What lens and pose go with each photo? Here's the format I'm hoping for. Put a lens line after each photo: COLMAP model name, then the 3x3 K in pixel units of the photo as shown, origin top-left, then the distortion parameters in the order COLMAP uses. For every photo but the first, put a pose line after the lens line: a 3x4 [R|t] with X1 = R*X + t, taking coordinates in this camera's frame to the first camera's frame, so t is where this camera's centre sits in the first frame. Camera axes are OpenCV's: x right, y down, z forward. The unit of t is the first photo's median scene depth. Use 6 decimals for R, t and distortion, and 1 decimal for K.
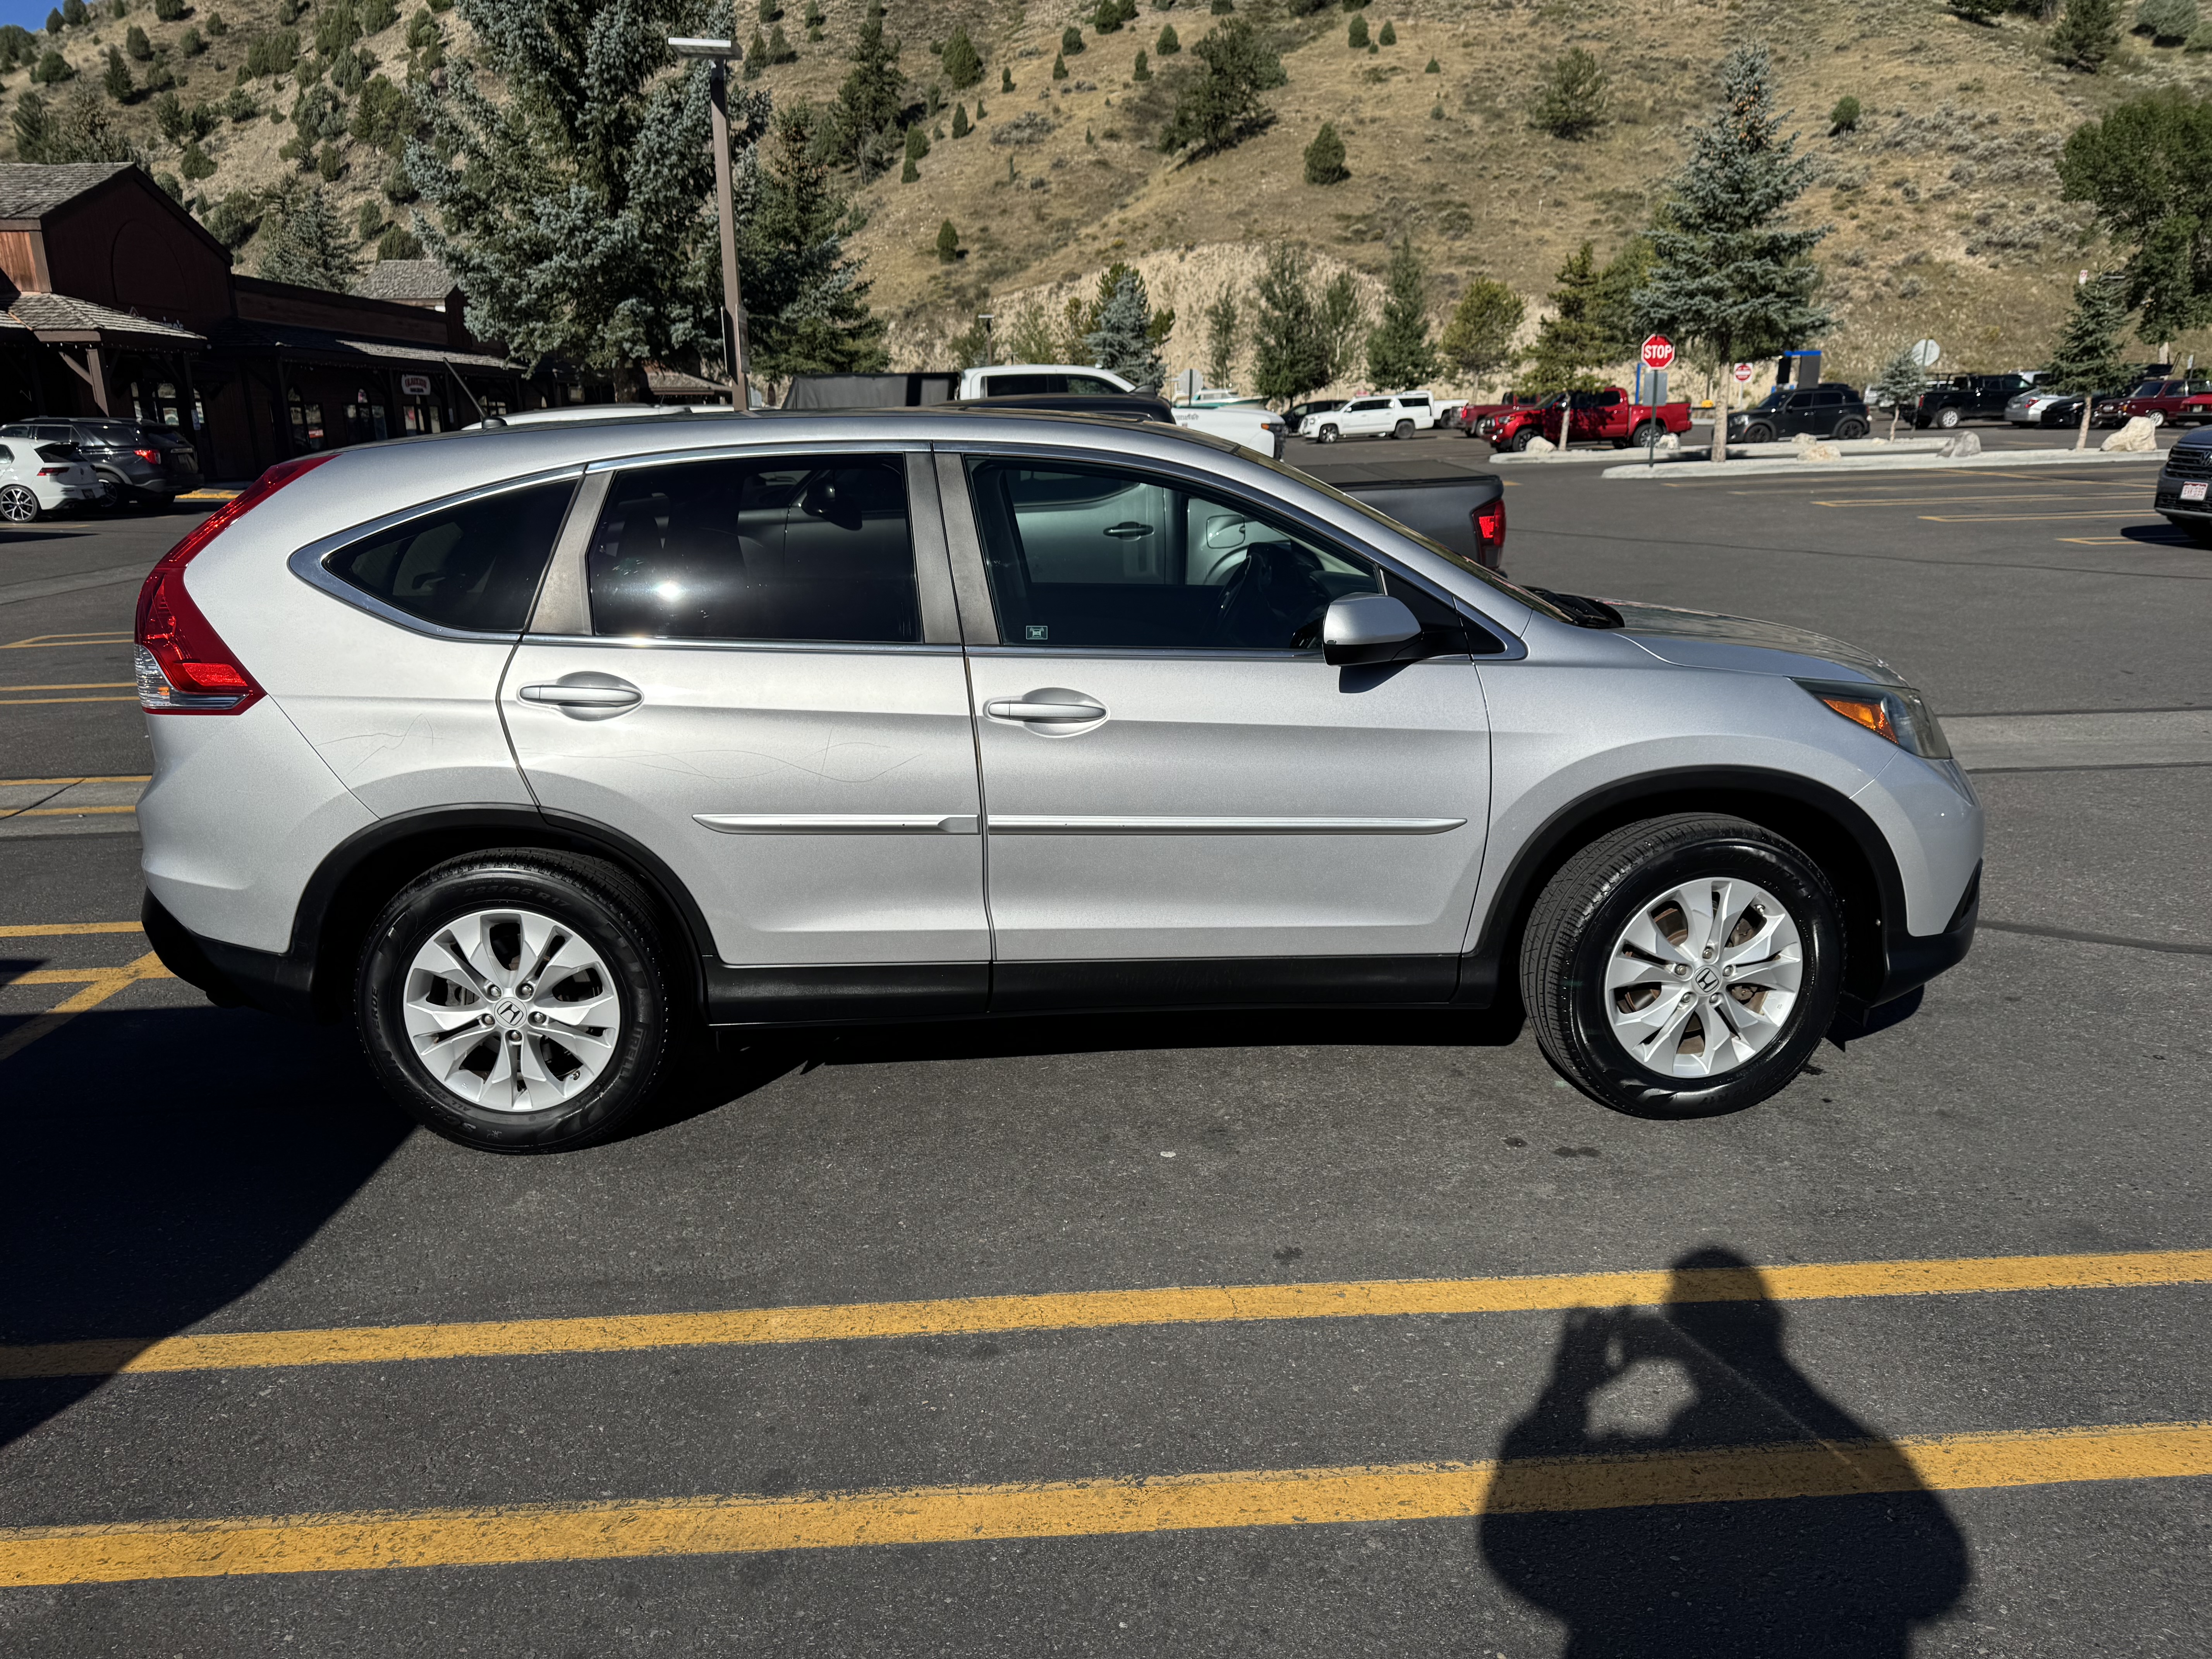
lens RADIAL K [[1548.1, 0, 1088.2], [0, 1548.1, 825.9], [0, 0, 1]] dist [0.003428, -0.008194]
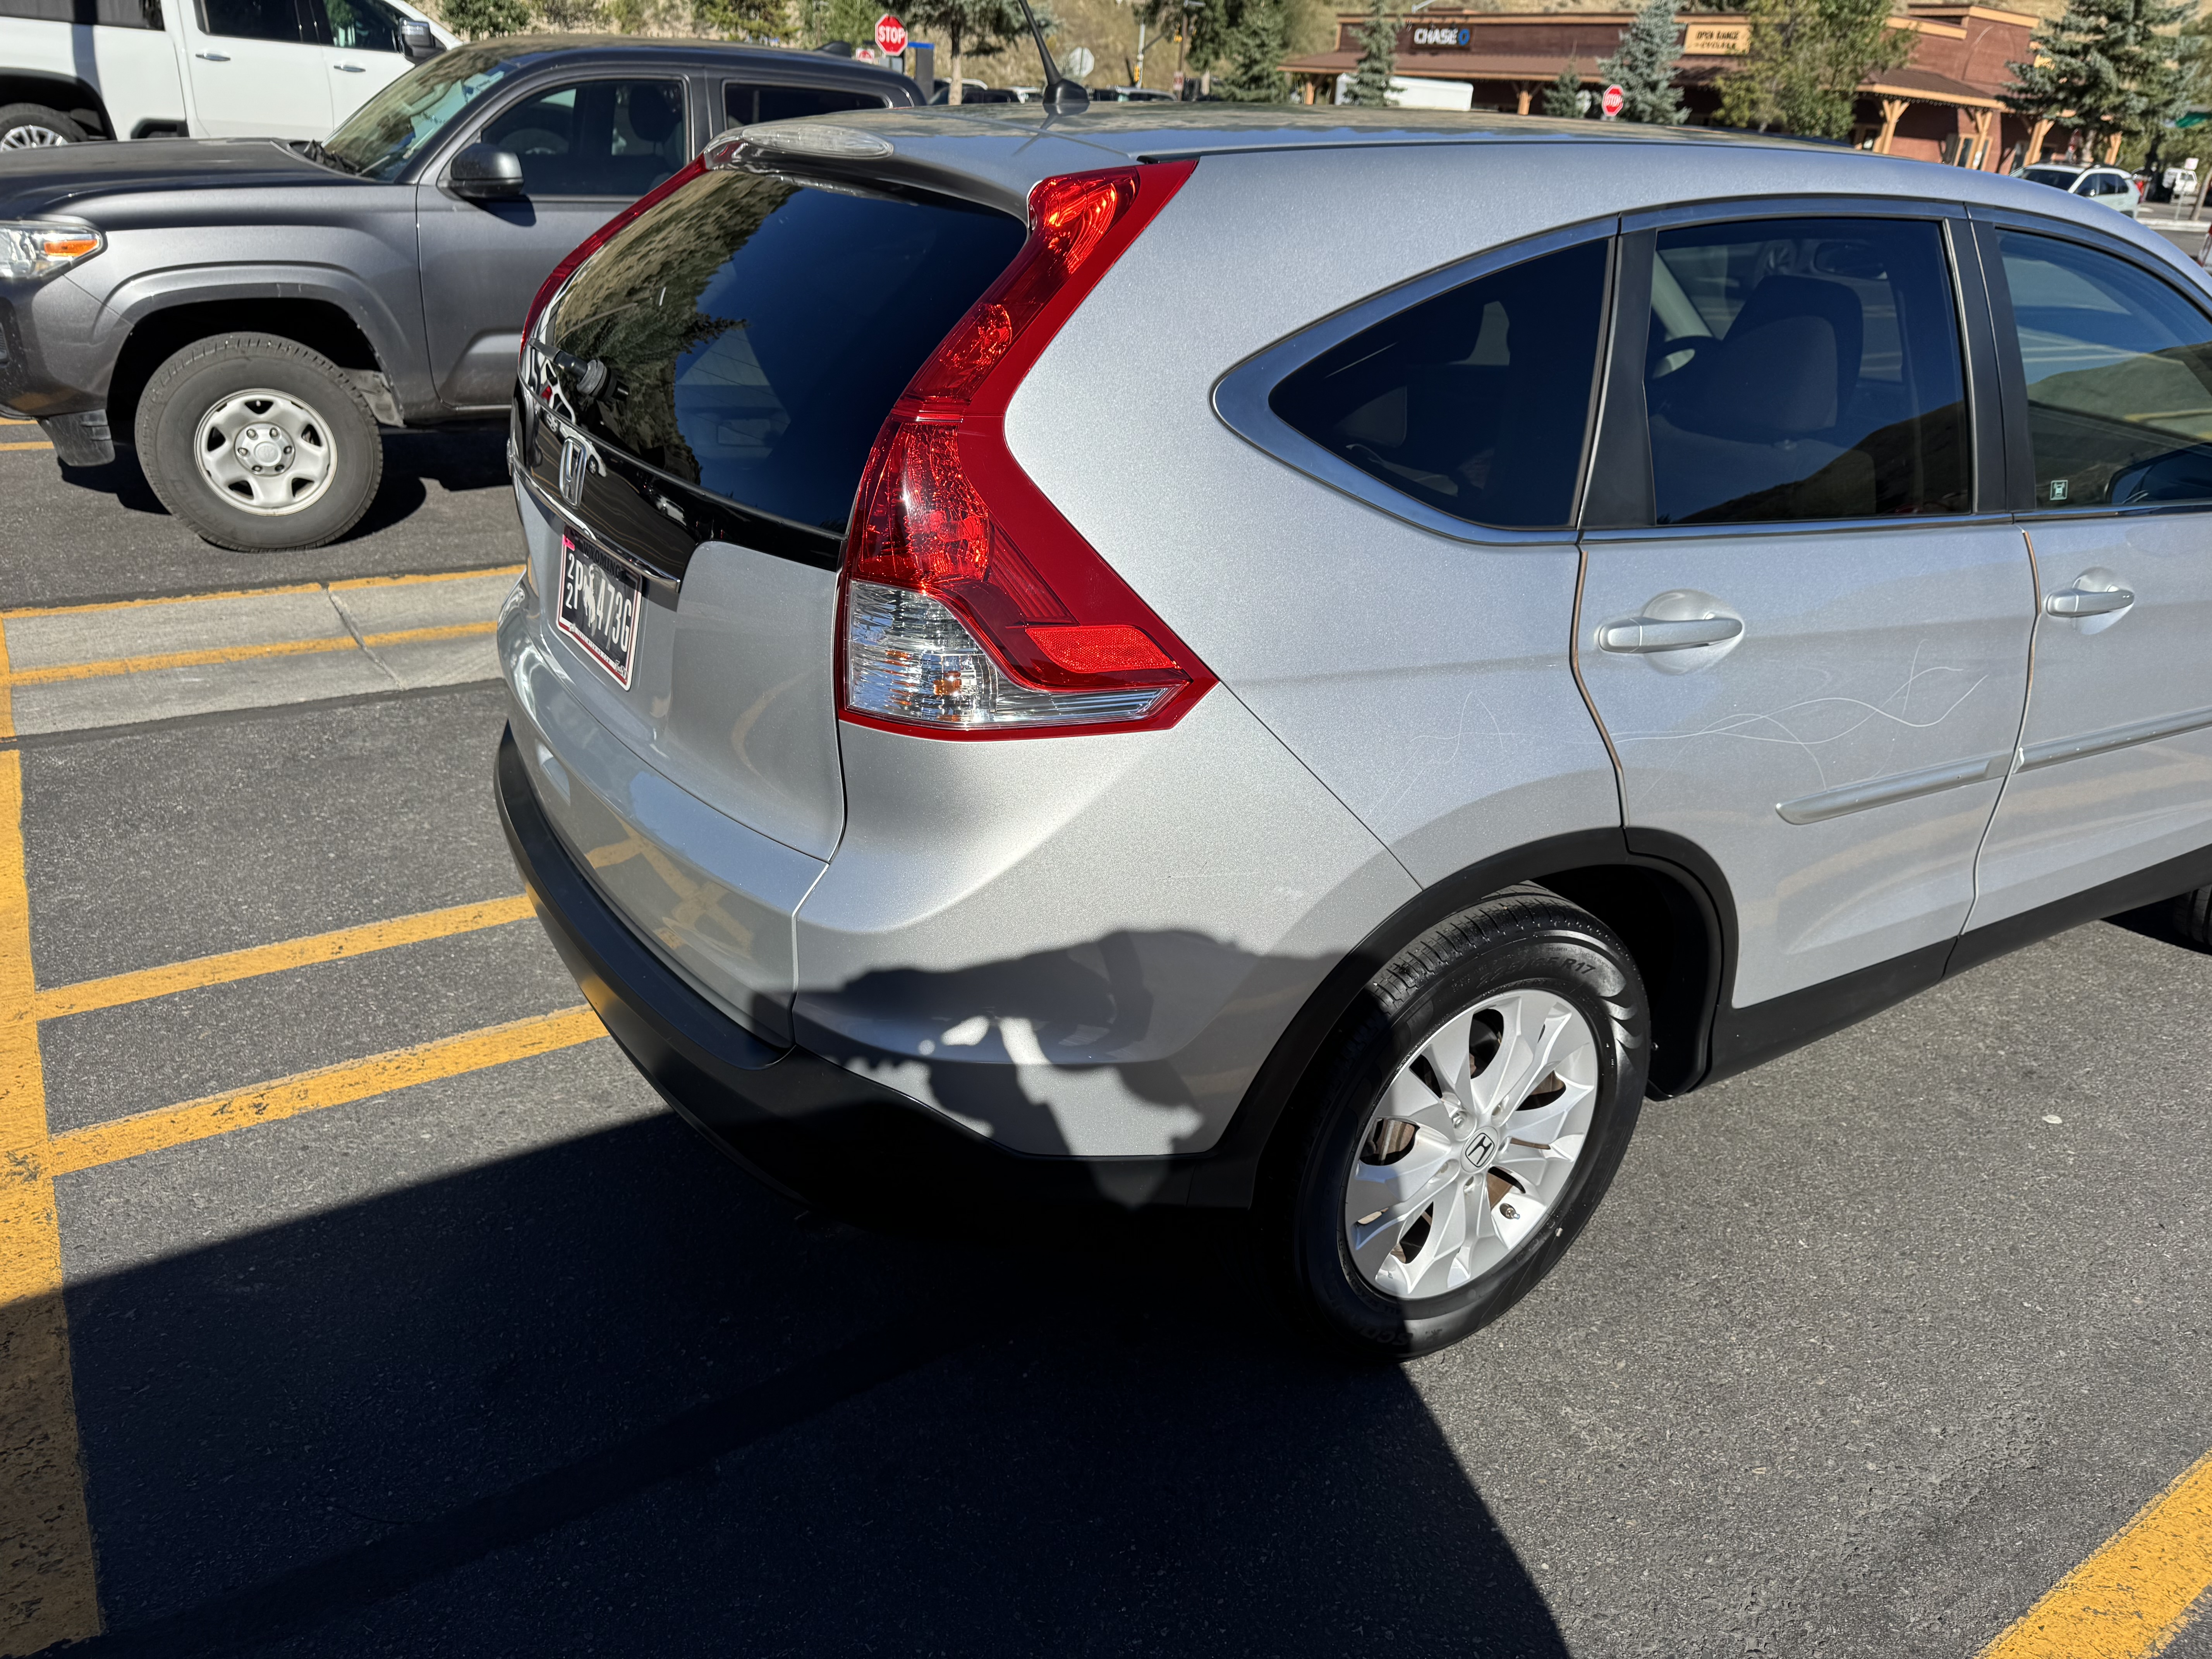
lens RADIAL K [[1548.1, 0, 1109.3], [0, 1548.1, 834.9], [0, 0, 1]] dist [0.003428, -0.008194]
pose [[0.845354, -0.147713, 0.513378, -0.806390], [0.046124, 0.977605, 0.205333, -0.137449], [-0.532211, -0.149900, 0.833235, 0.592624]]
